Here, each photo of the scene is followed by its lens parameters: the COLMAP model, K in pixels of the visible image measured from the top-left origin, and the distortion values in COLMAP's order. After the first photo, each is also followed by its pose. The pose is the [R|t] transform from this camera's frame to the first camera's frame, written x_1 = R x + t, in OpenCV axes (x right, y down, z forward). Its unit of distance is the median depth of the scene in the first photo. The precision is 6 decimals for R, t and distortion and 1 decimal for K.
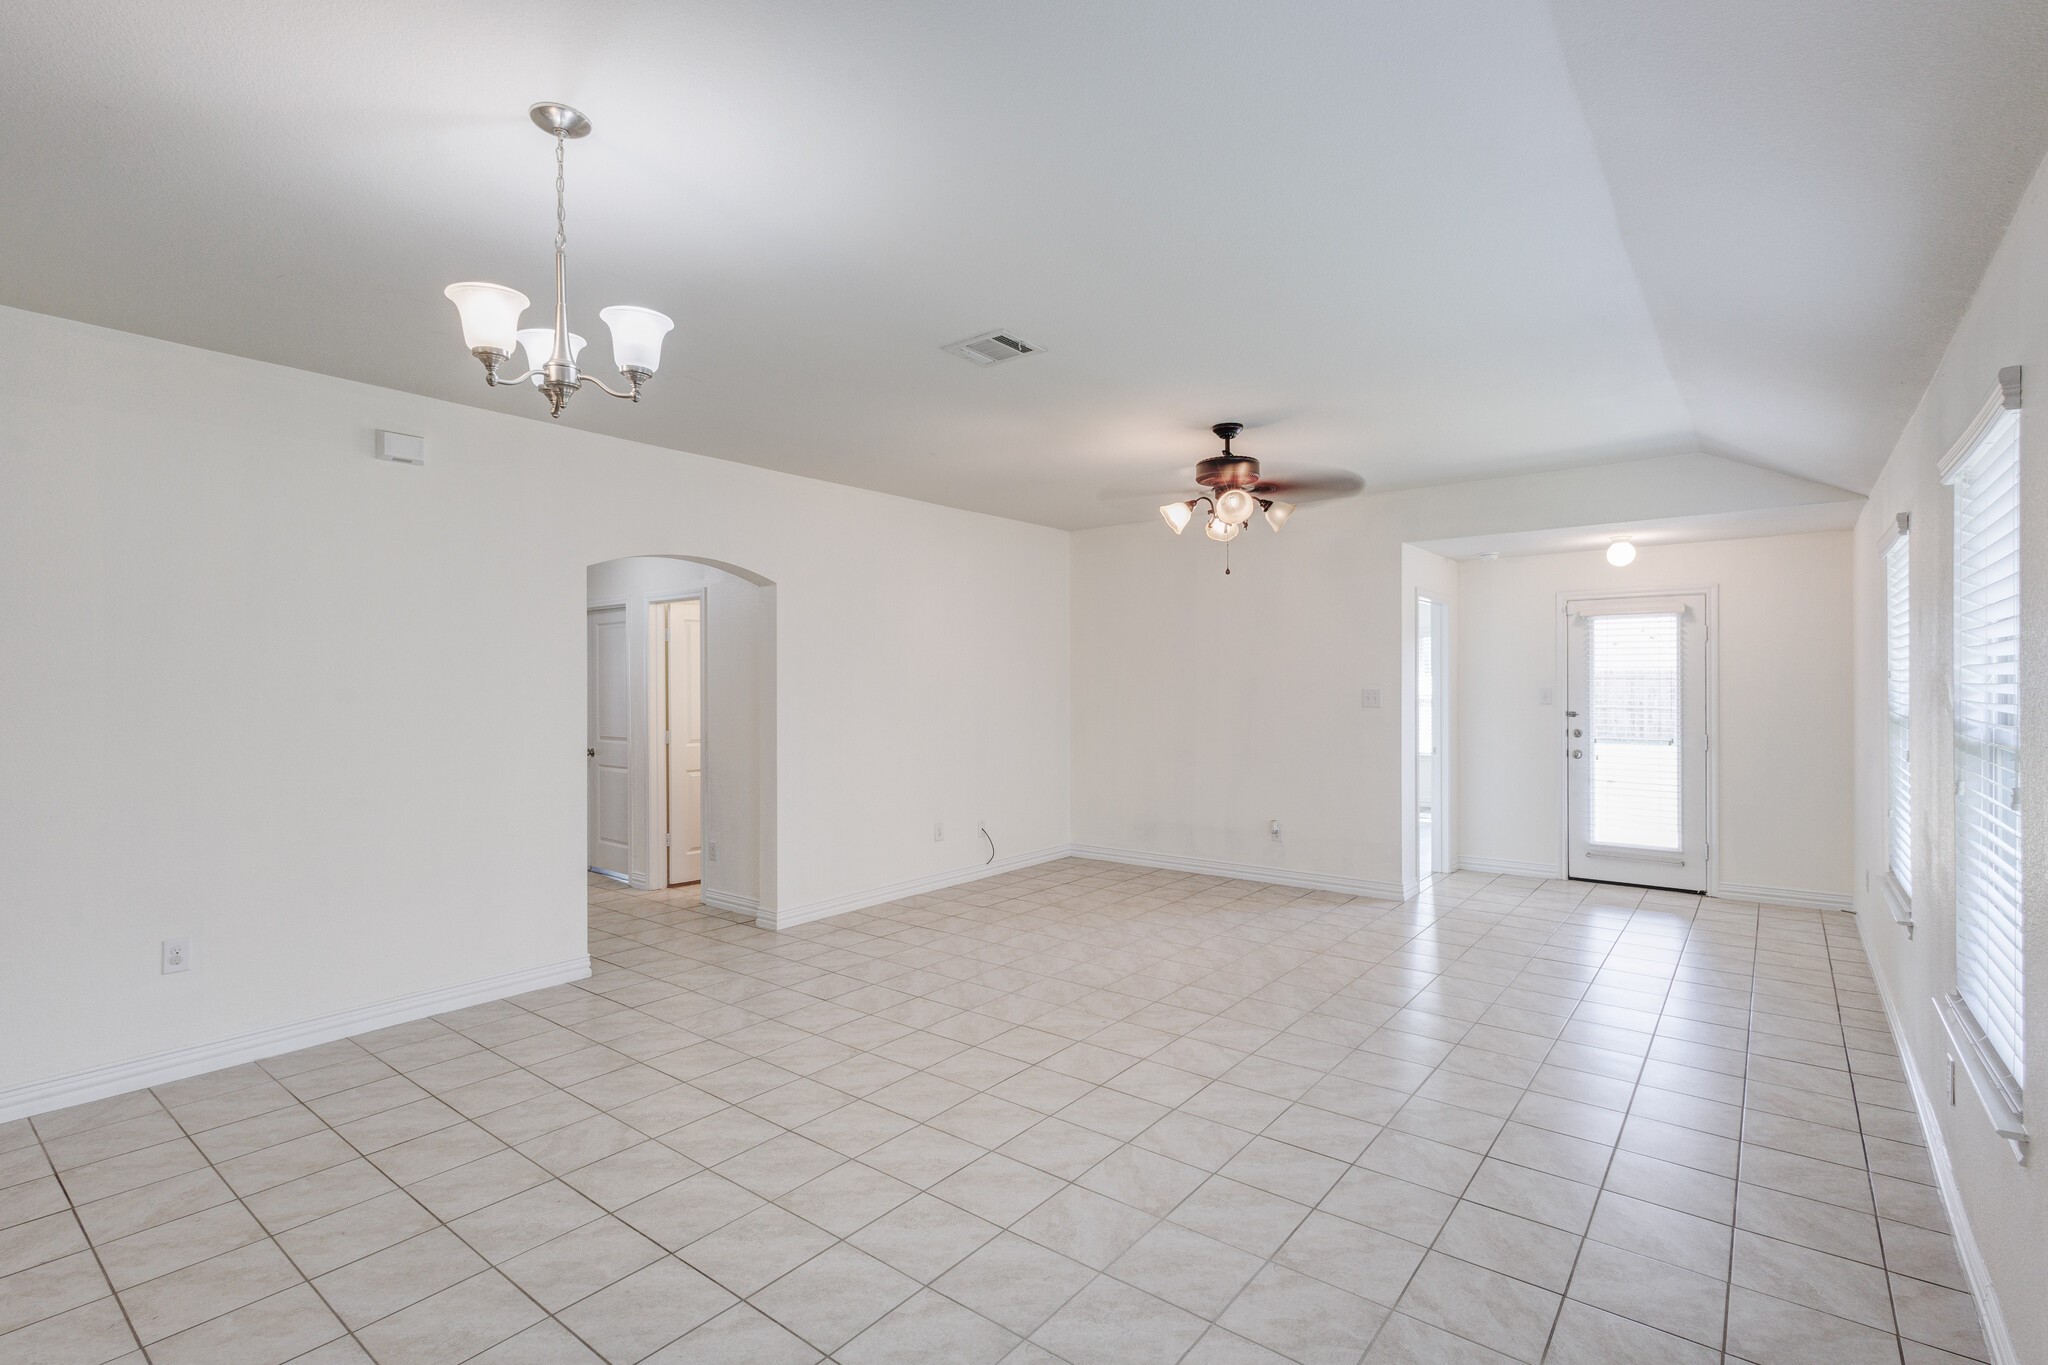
lens RADIAL K [[960.6, 0, 1026.1], [0, 960.6, 648.6], [0, 0, 1]] dist [0.003829, 0.000409]
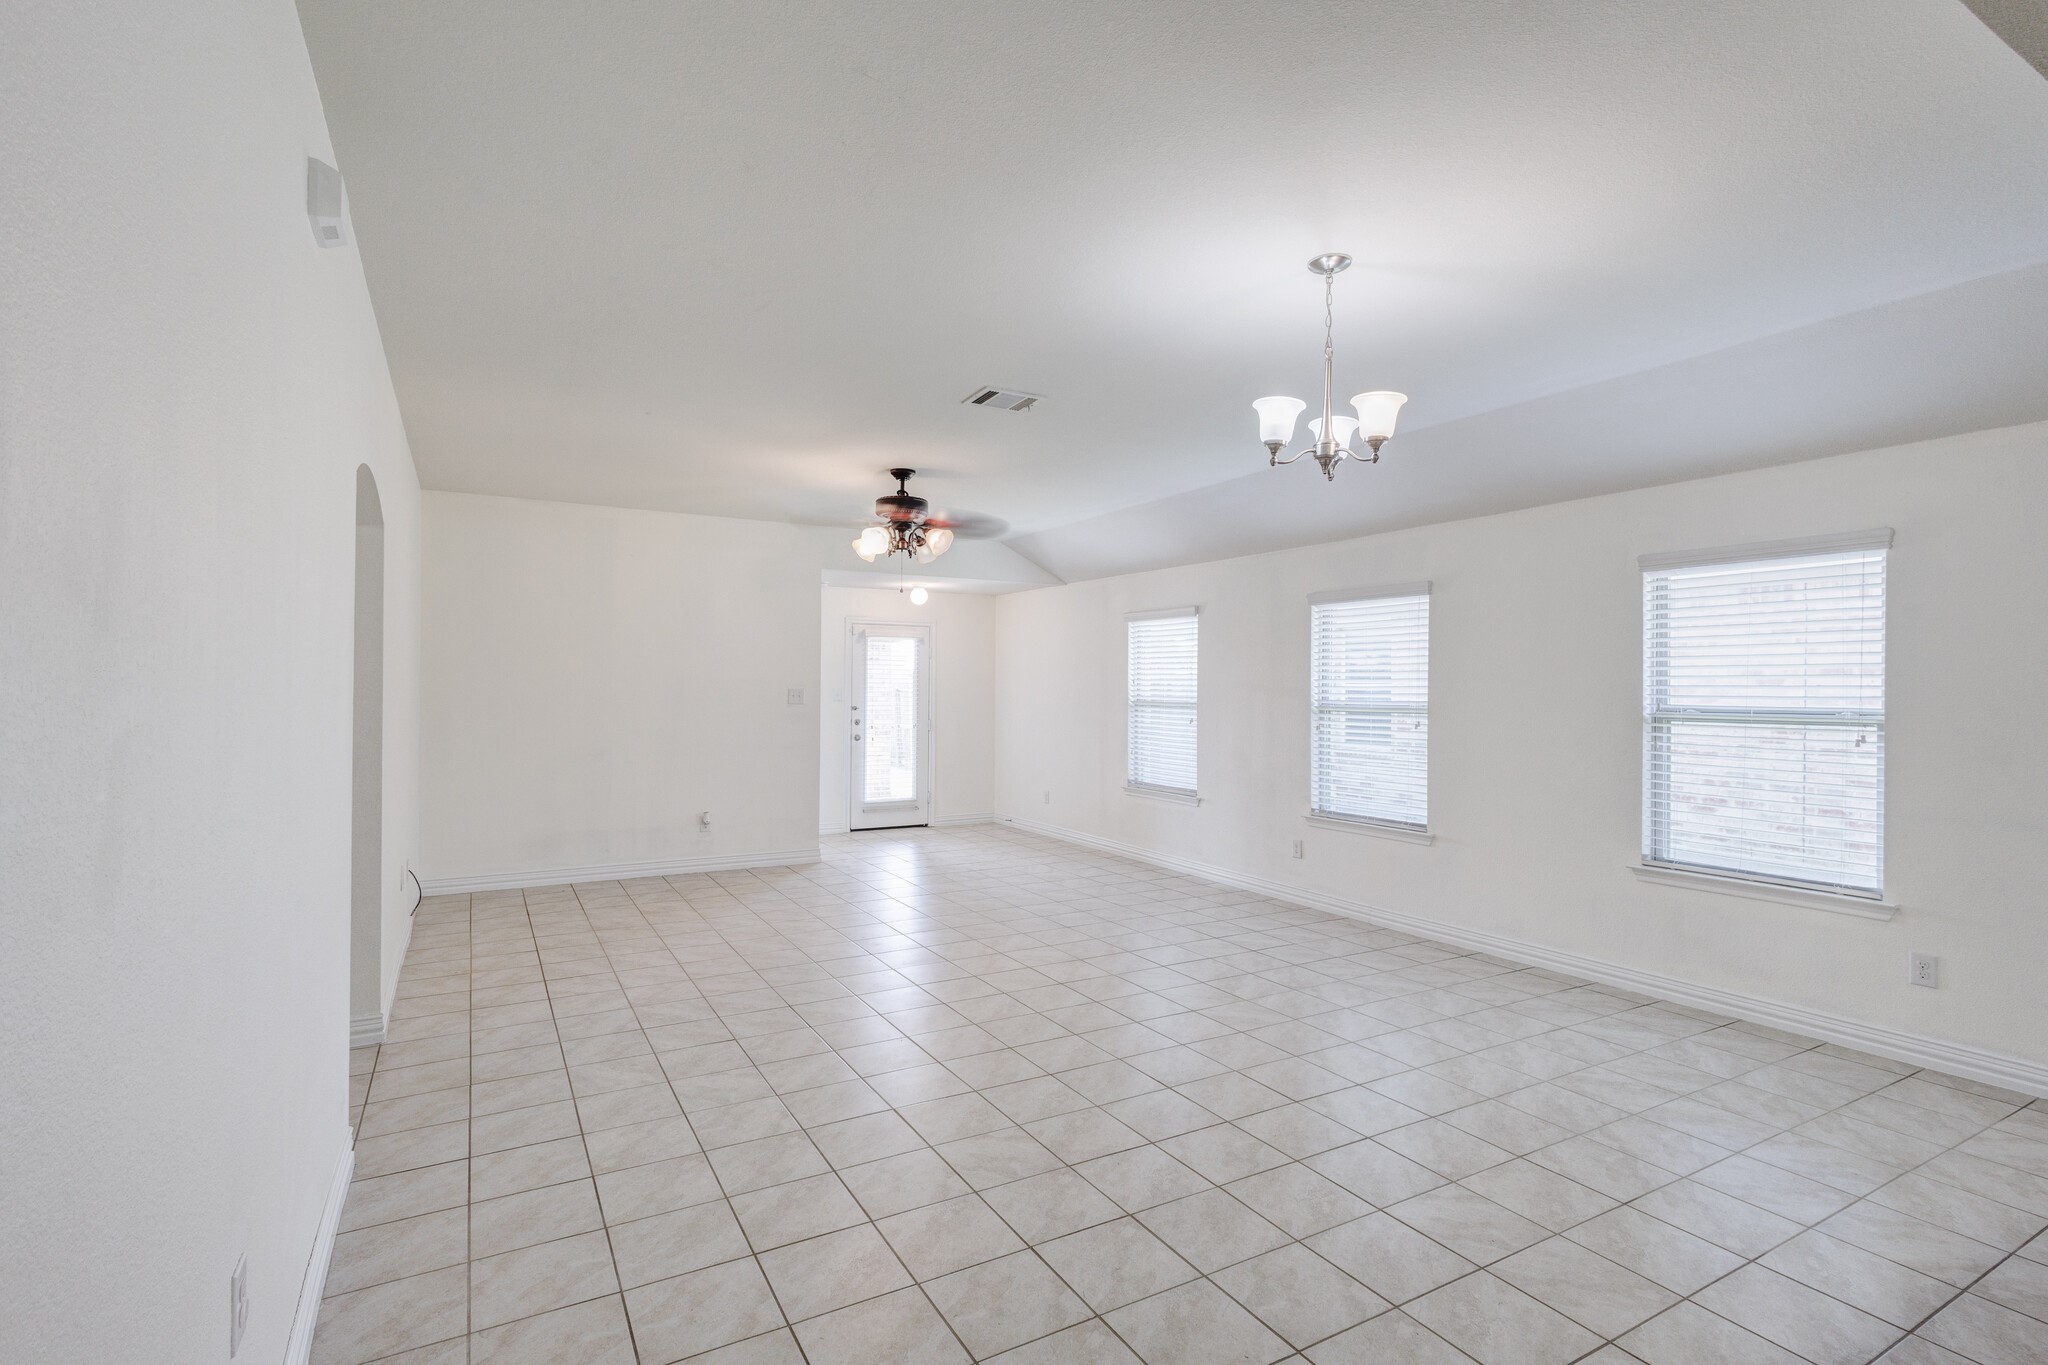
lens RADIAL K [[960.6, 0, 1026.1], [0, 960.6, 648.6], [0, 0, 1]] dist [0.003829, 0.000409]
pose [[0.378322, 0.043532, 0.924650, -0.842009], [-0.040044, 0.998728, -0.030636, 0.023834], [-0.924807, -0.025436, 0.379584, 0.388478]]
